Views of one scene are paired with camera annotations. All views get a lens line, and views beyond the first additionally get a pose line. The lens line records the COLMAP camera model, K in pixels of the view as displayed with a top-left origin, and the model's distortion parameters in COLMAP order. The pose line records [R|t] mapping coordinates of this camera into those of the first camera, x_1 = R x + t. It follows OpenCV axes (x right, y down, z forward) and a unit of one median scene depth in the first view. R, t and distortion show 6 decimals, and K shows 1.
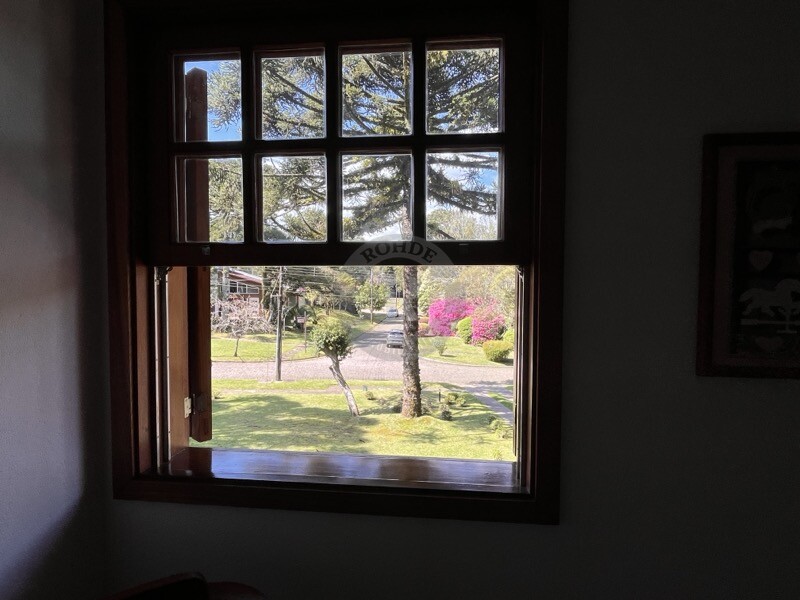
lens RADIAL K [[452.5, 0, 397.2], [0, 452.5, 301.7], [0, 0, 1]] dist [-0.001458, -0.000354]
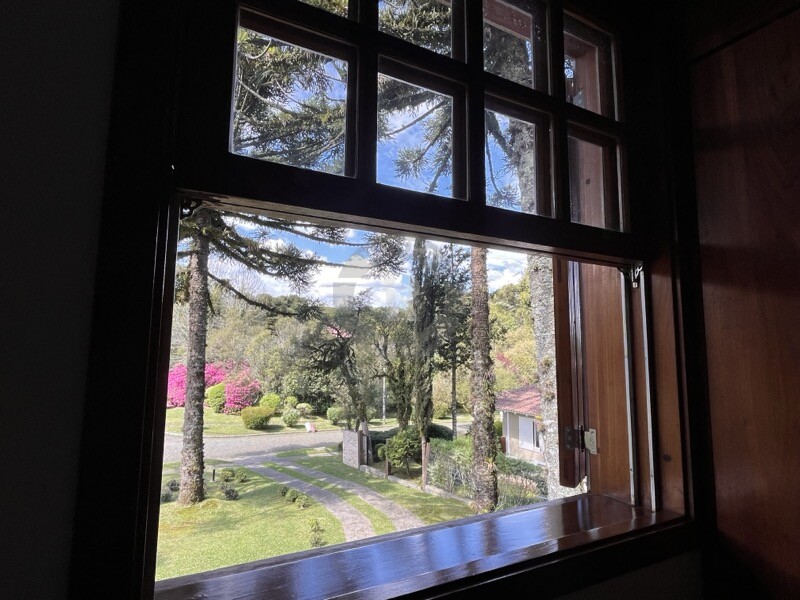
lens RADIAL K [[452.5, 0, 400.2], [0, 452.5, 301.2], [0, 0, 1]] dist [-0.001458, -0.000354]
pose [[0.817480, 0.065984, 0.572165, -0.155298], [0.017866, 0.990033, -0.139700, 0.007676], [-0.575680, 0.124424, 0.808153, 0.053148]]
